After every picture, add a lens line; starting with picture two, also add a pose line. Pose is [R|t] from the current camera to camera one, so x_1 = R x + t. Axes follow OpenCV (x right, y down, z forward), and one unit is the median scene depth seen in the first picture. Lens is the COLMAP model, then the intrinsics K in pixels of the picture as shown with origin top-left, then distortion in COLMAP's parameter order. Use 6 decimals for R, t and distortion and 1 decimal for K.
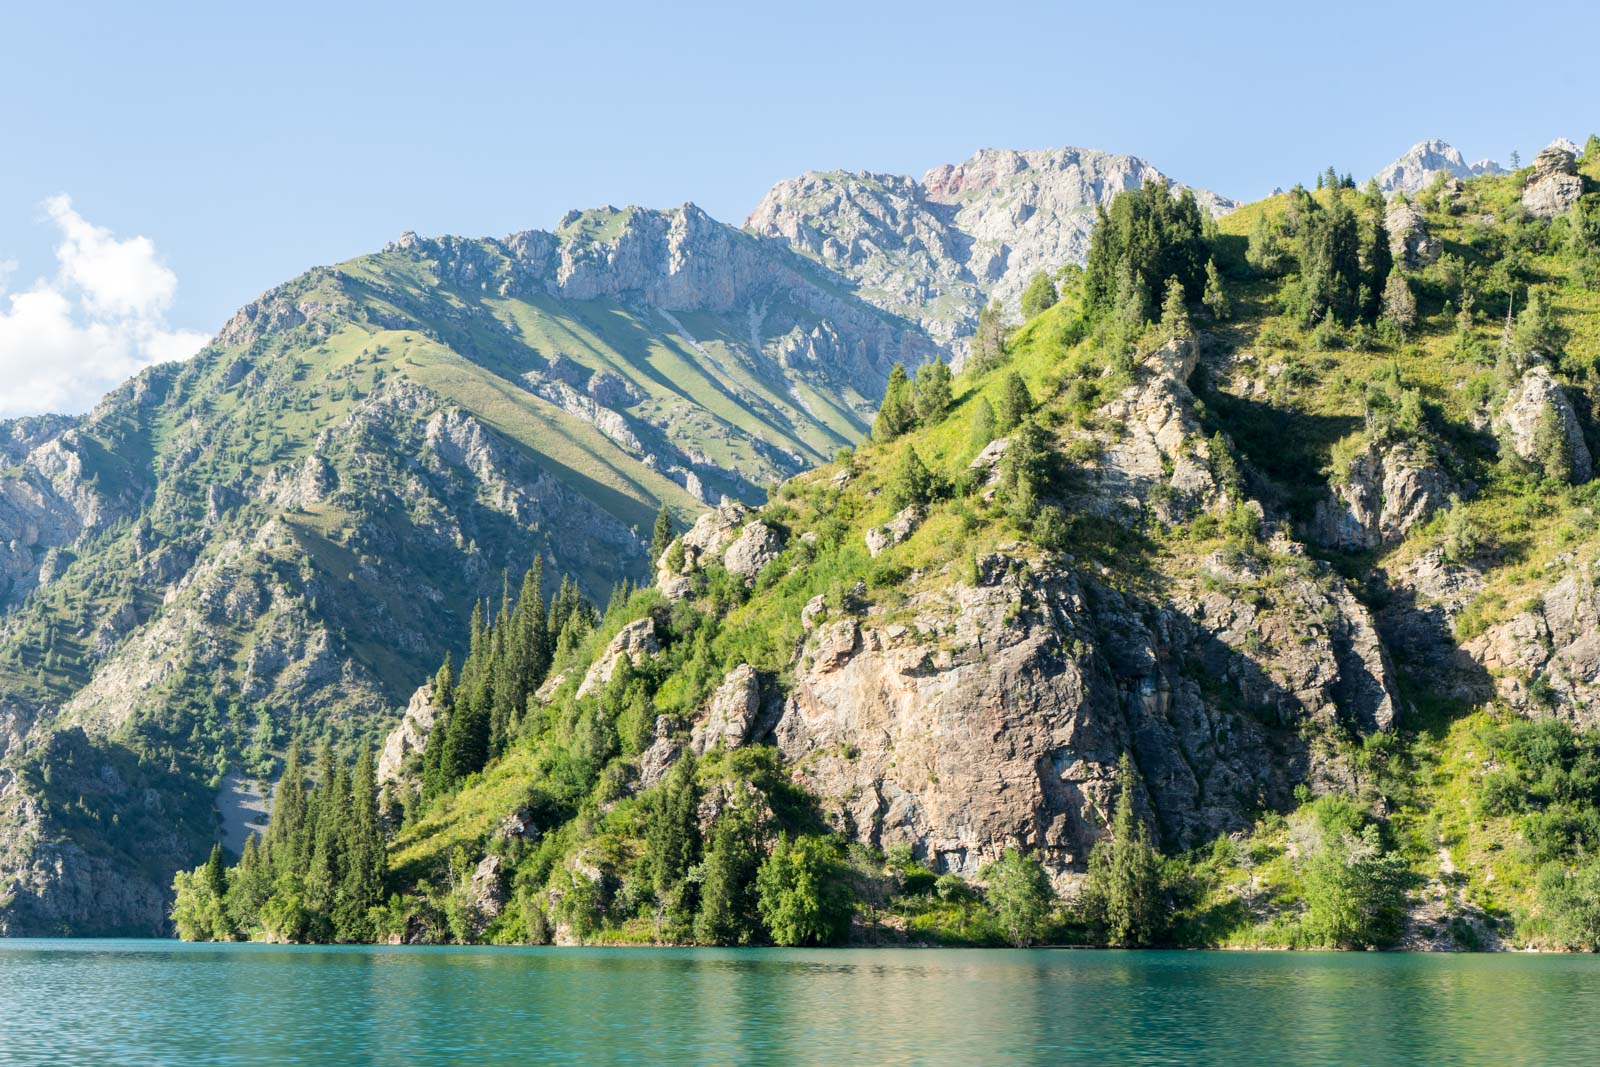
lens RADIAL K [[2612.9, 0, 800.6], [0, 2612.9, 534.4], [0, 0, 1]] dist [0.063652, 0.000000]
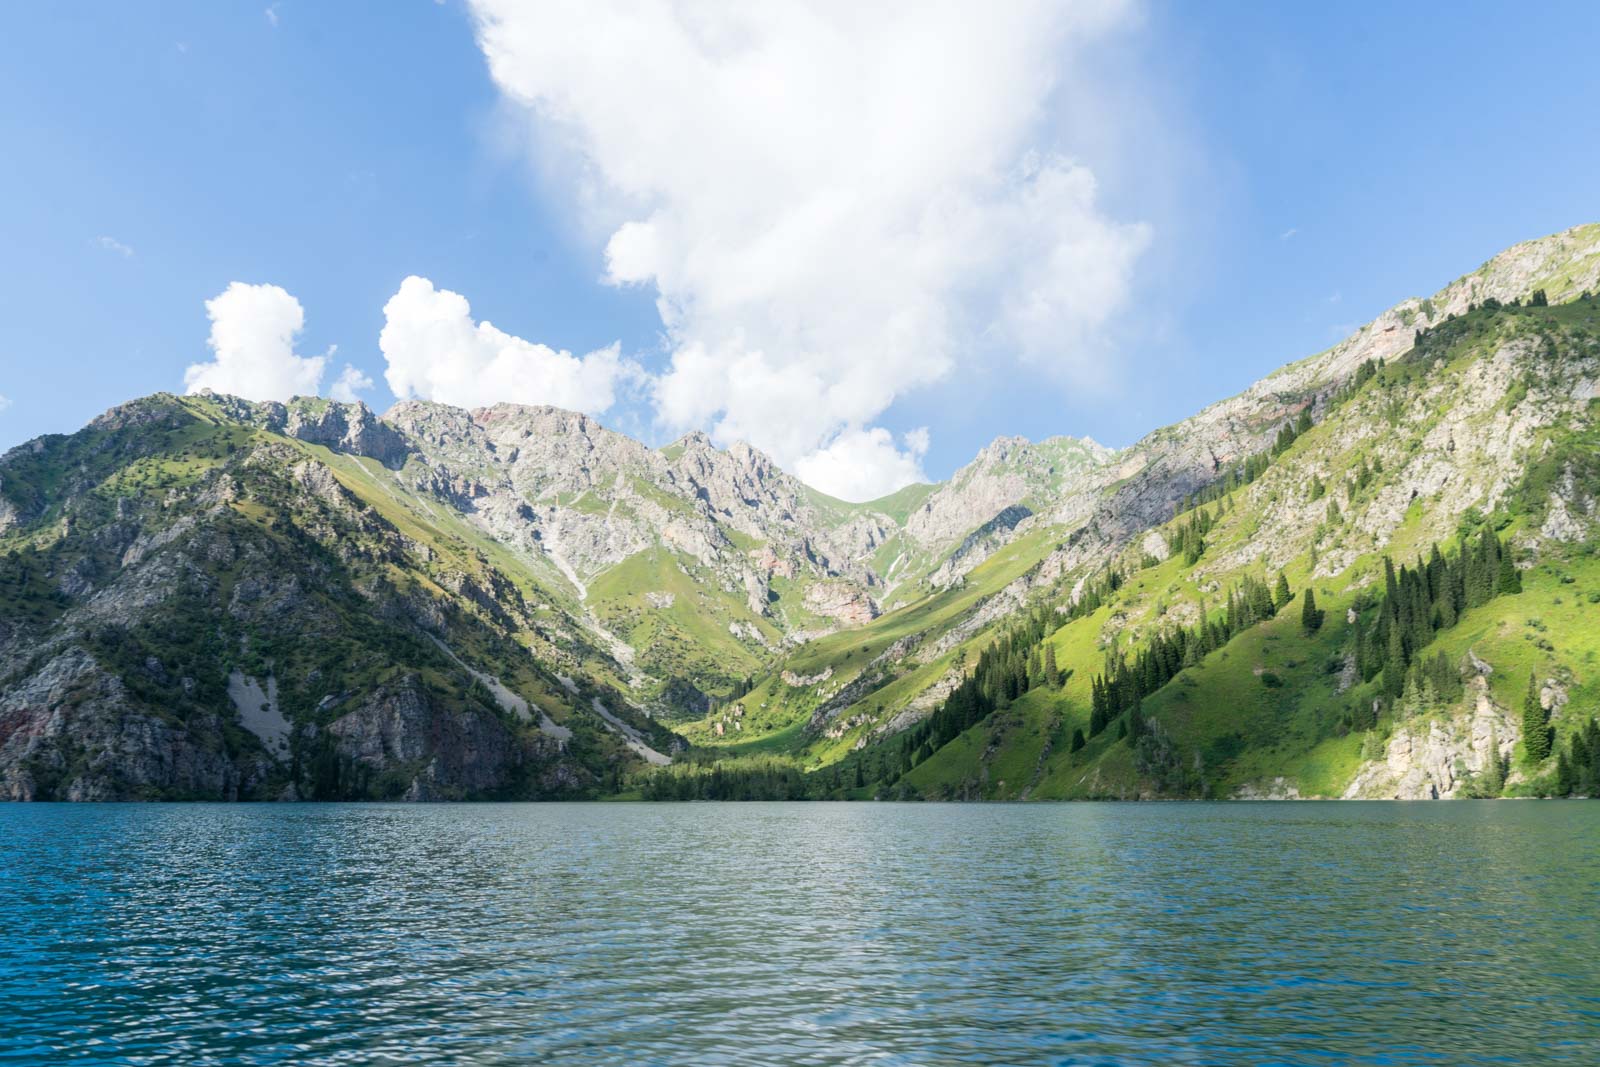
lens RADIAL K [[1127.1, 0, 799.0], [0, 1127.1, 532.2], [0, 0, 1]] dist [-0.005265, 0.000069]
pose [[0.911068, 0.095613, 0.401015, -0.095304], [-0.064229, 0.993776, -0.091021, 0.027356], [-0.407222, 0.057169, 0.911538, 0.184880]]
